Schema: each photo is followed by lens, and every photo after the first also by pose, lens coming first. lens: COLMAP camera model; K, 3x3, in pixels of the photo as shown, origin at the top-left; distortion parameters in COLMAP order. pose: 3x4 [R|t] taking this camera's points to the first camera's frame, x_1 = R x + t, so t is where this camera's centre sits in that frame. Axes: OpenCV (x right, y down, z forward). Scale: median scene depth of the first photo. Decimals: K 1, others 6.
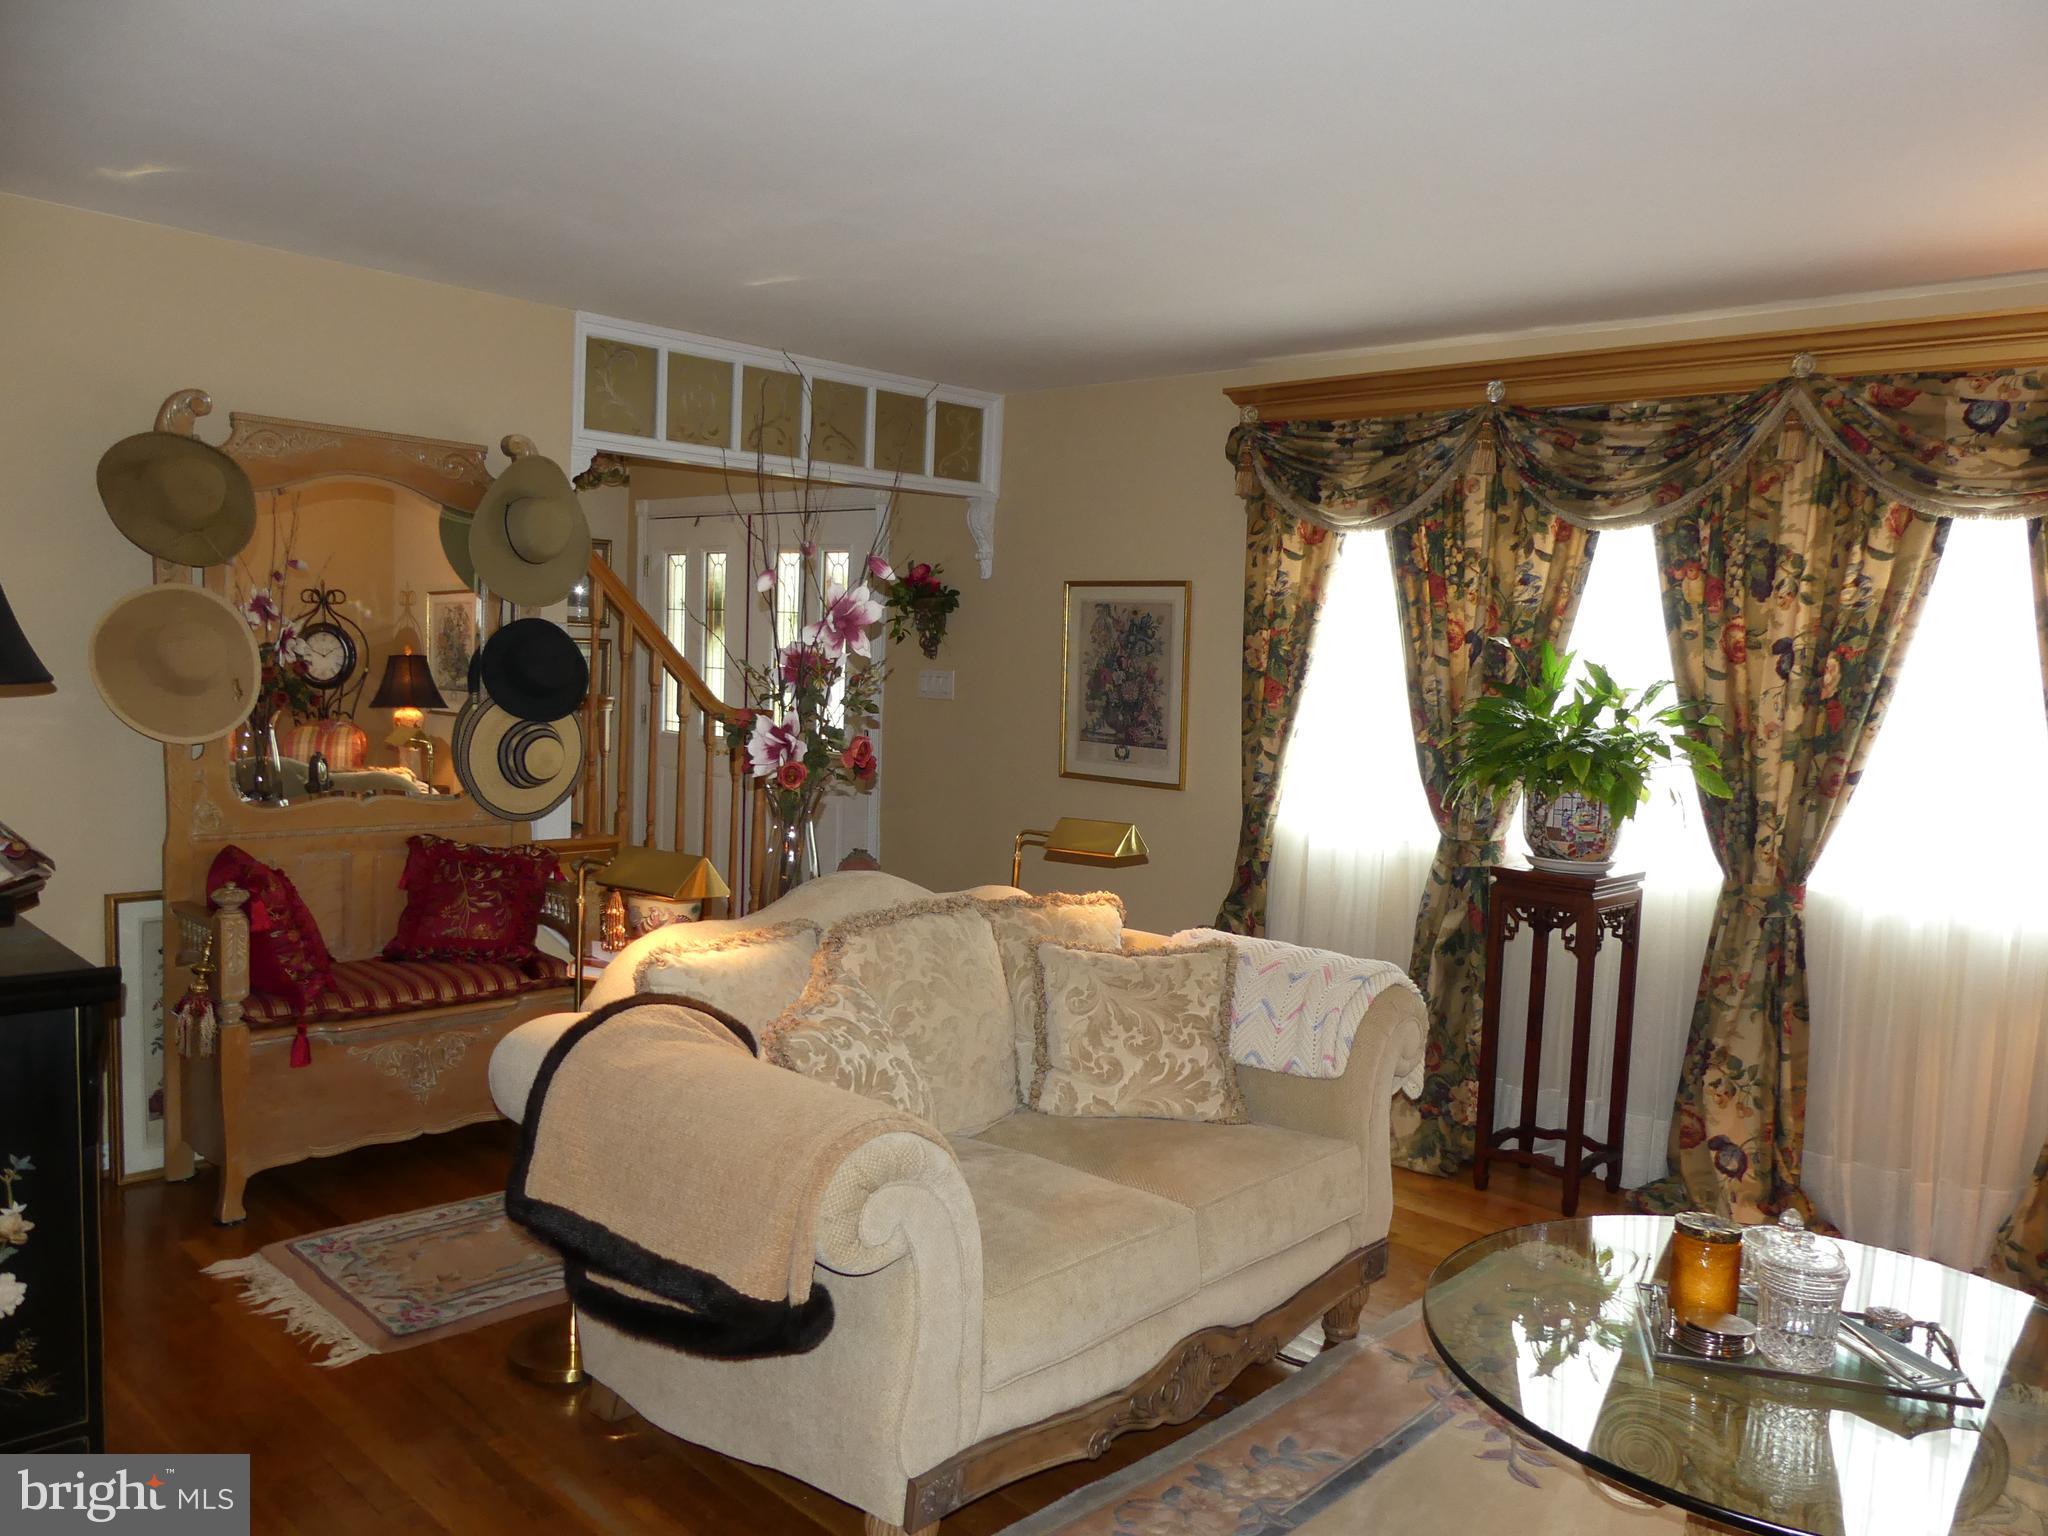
lens RADIAL K [[1532.6, 0, 1025.9], [0, 1532.6, 770.2], [0, 0, 1]] dist [-0.003048, -0.001197]
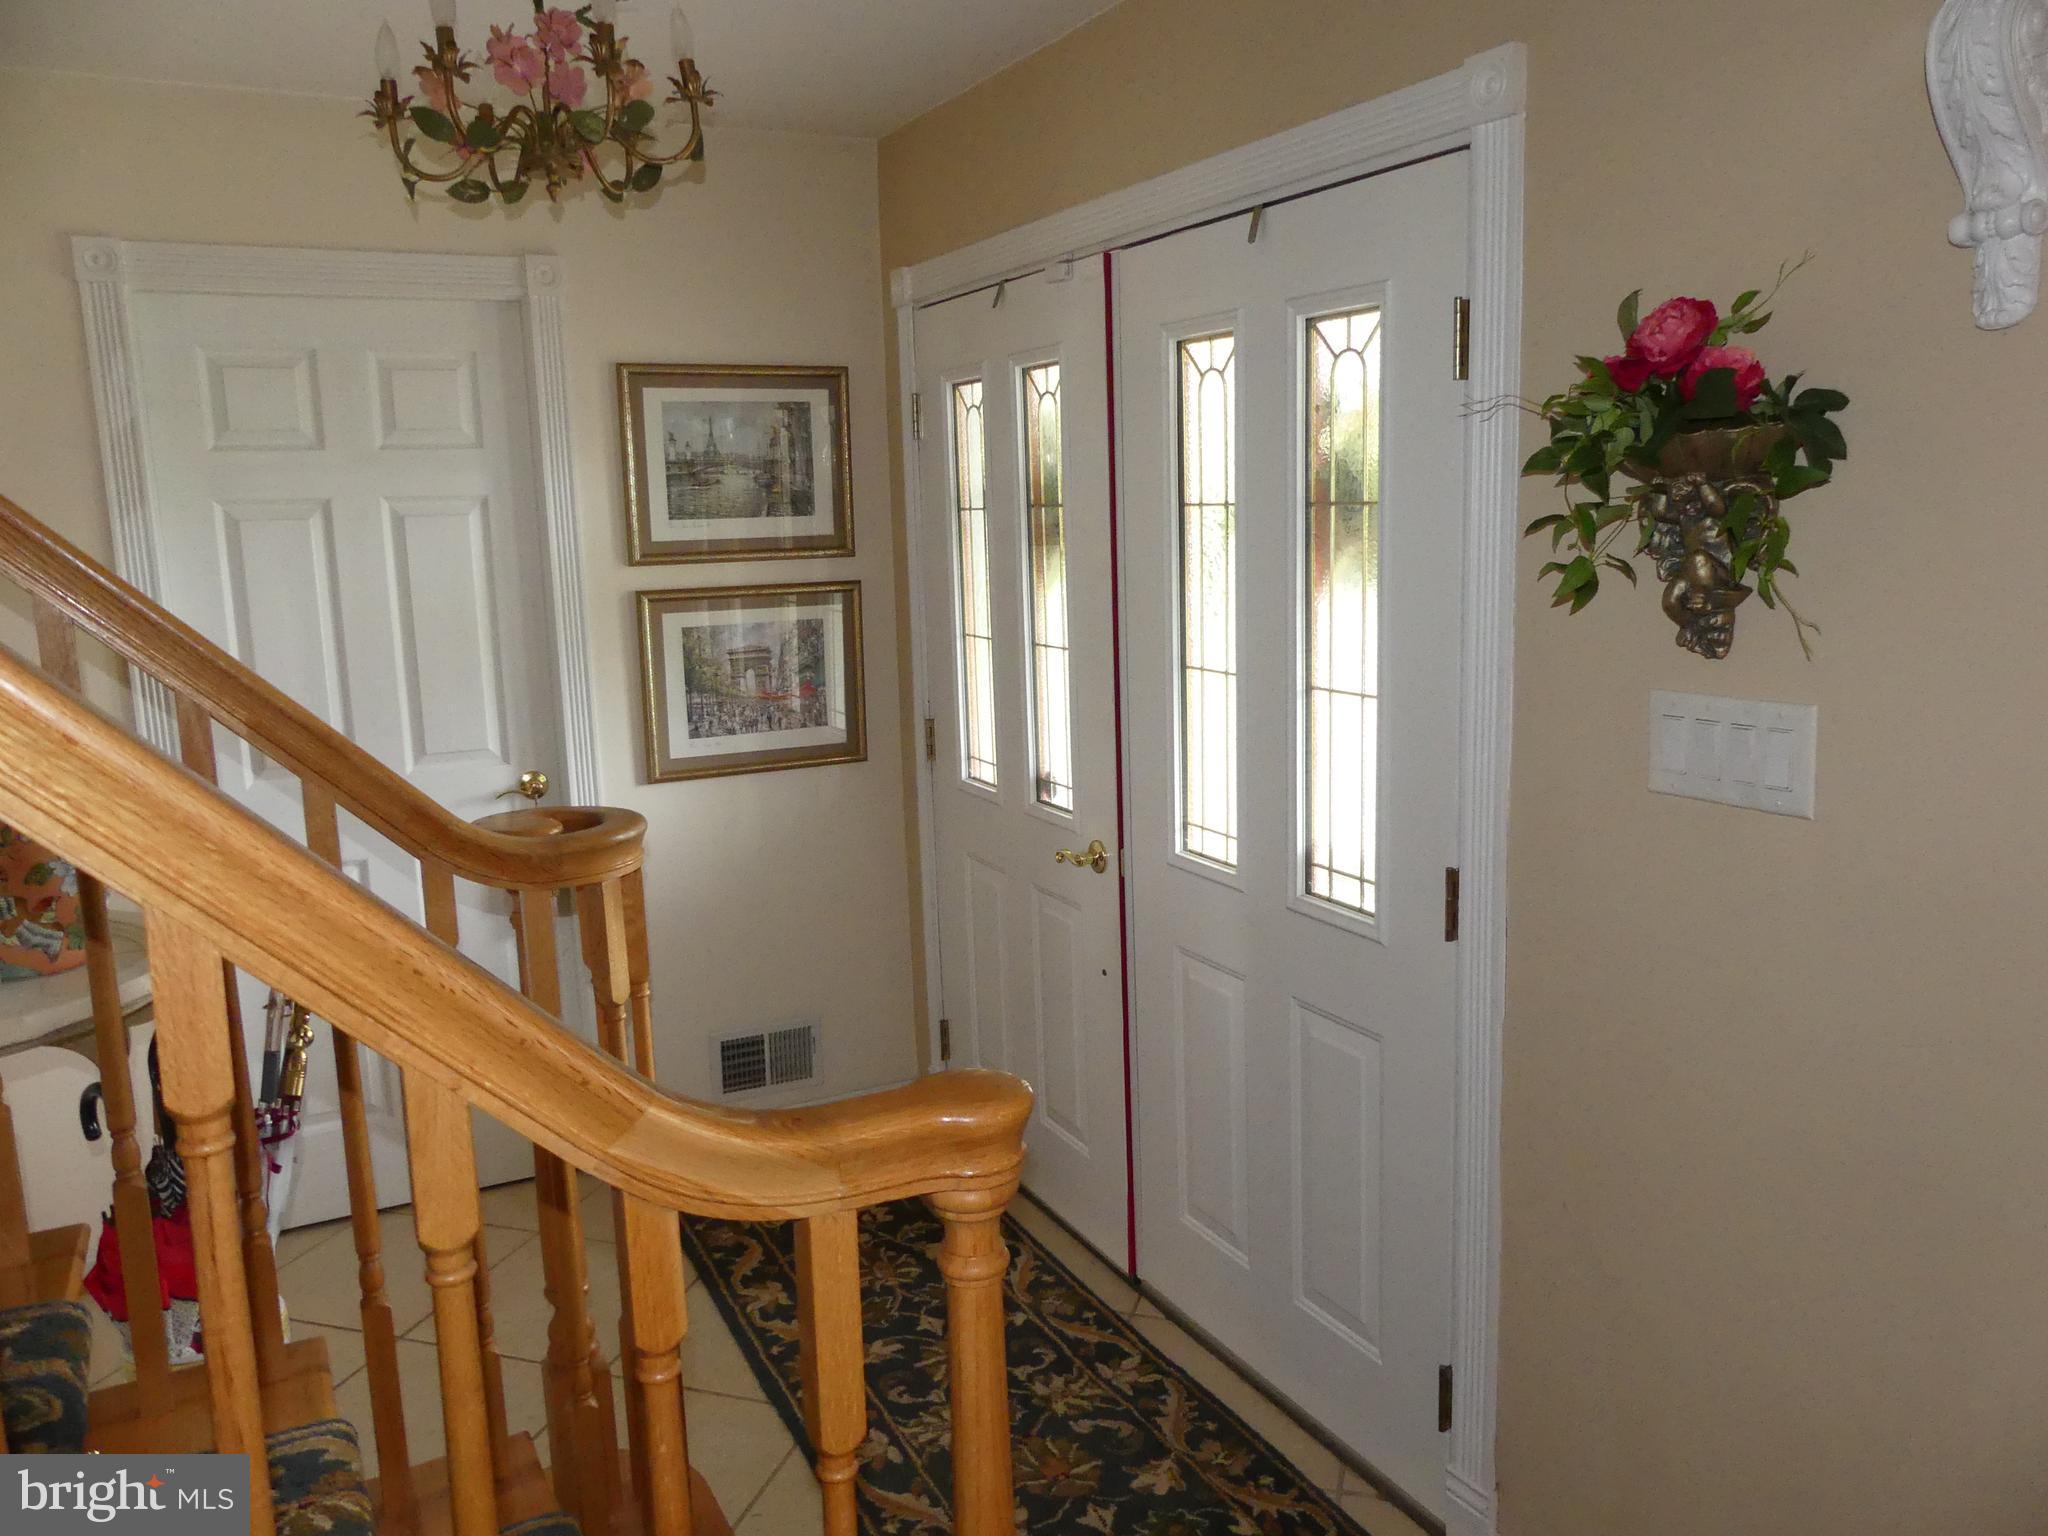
lens RADIAL K [[1532.6, 0, 1021.5], [0, 1532.6, 763.5], [0, 0, 1]] dist [-0.003048, -0.001197]
pose [[0.947161, -0.009758, -0.320609, -0.081124], [0.036663, 0.996280, 0.077991, -0.072038], [0.318655, -0.085624, 0.943995, 0.636203]]
